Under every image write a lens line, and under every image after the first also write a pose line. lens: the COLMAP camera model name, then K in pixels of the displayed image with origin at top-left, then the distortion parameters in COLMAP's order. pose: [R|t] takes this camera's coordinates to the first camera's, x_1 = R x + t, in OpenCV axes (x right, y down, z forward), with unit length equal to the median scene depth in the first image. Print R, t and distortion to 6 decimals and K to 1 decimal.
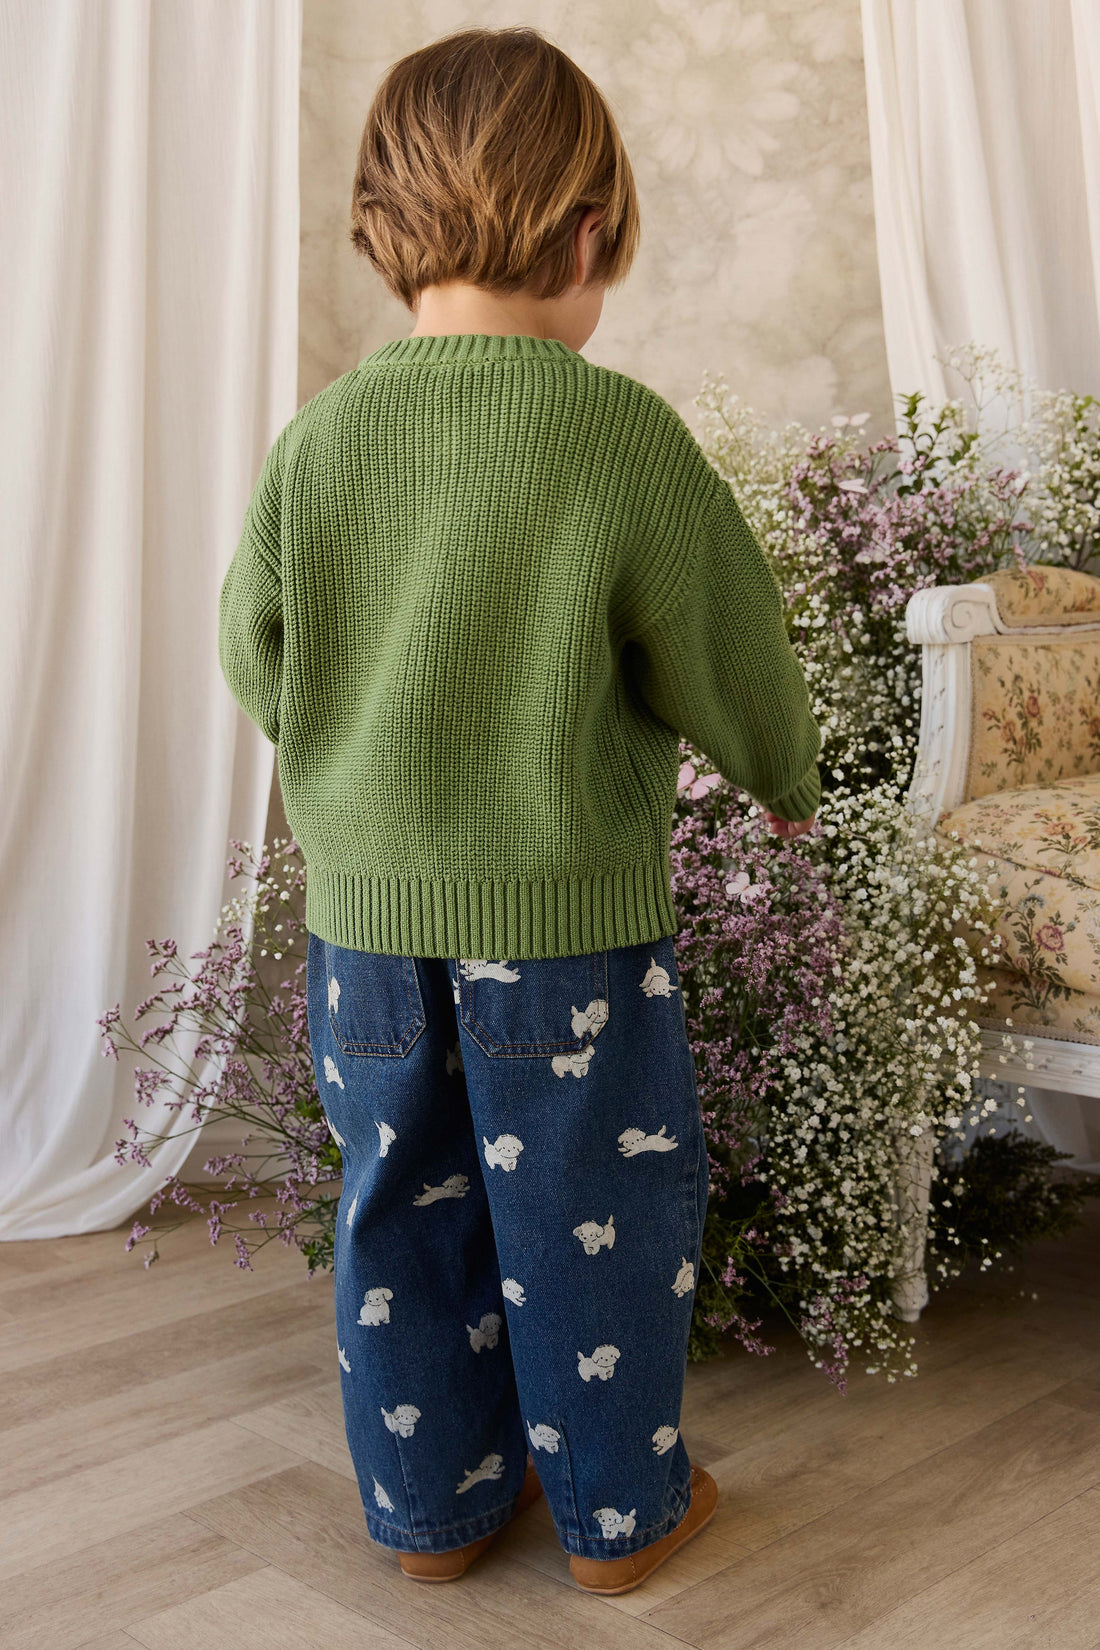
lens RADIAL K [[1922.3, 0, 592.2], [0, 1922.3, 842.2], [0, 0, 1]] dist [-0.026317, -0.004098]
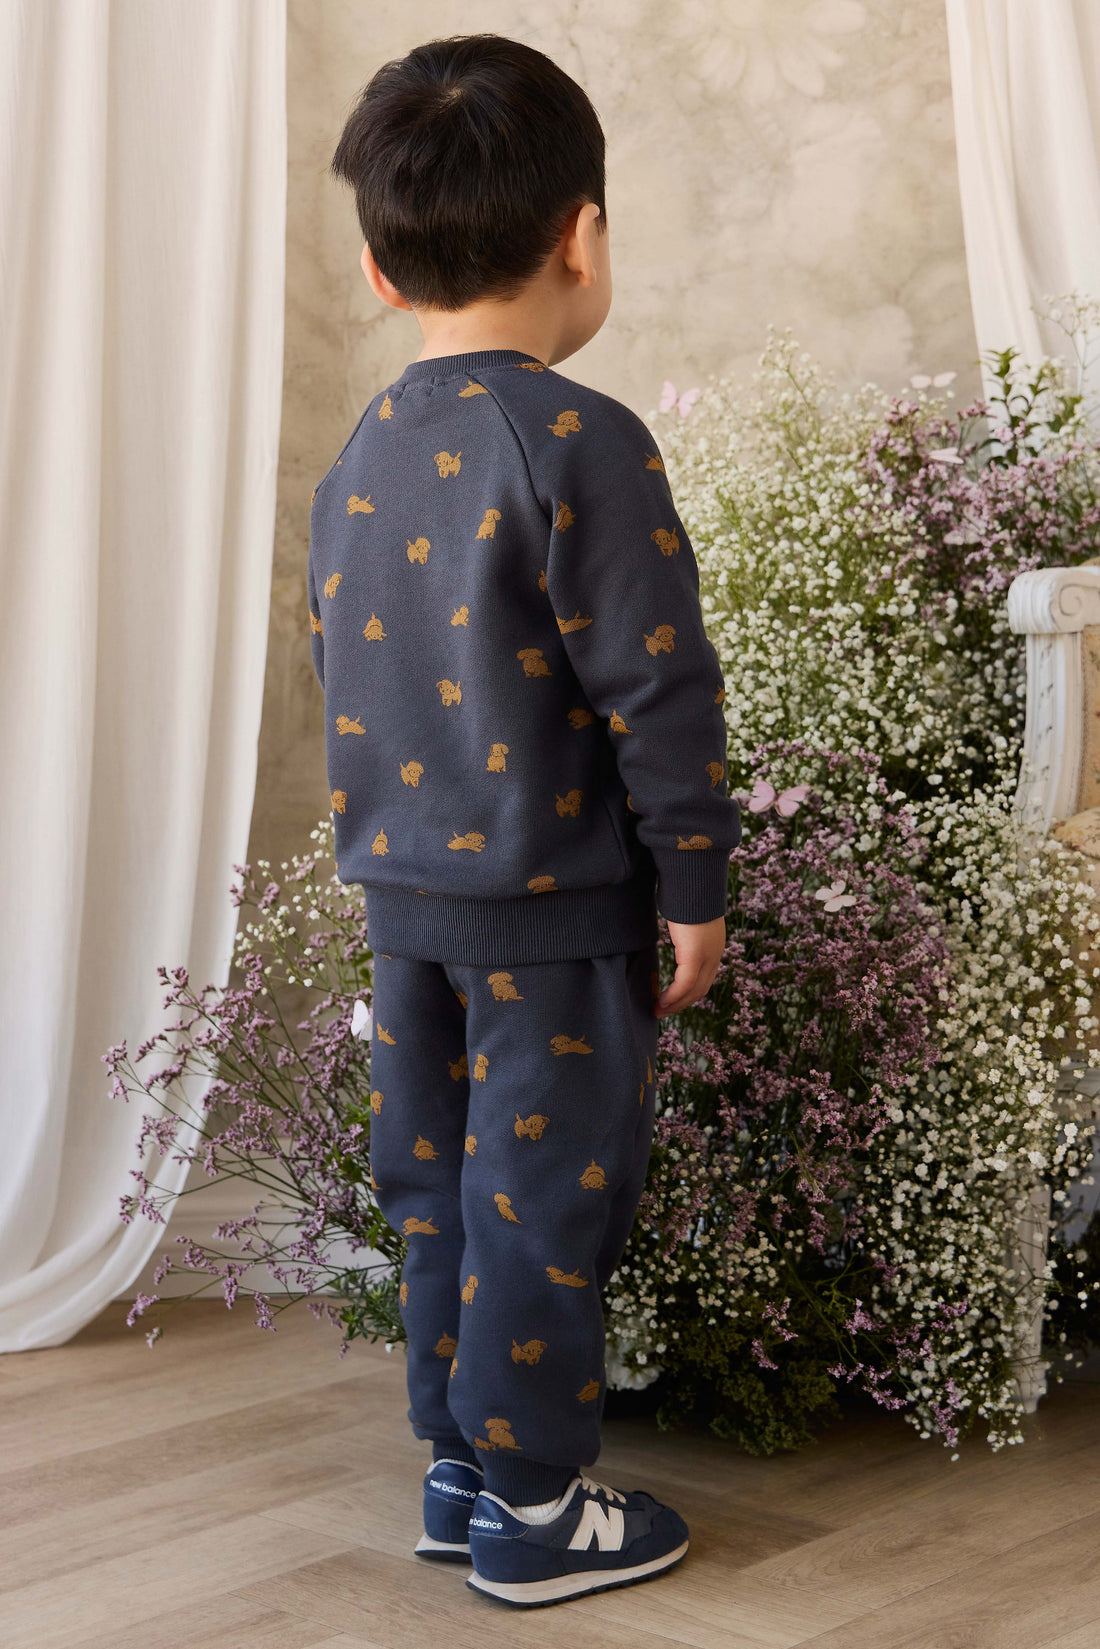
lens RADIAL K [[2871.2, 0, 550.0], [0, 2871.2, 824.5], [0, 0, 1]] dist [-0.022217, 0.104494]
pose [[0.999608, -0.005300, 0.027502, -0.078771], [0.006919, 0.998229, -0.059091, 0.057102], [-0.027140, 0.059258, 0.997874, -0.284834]]
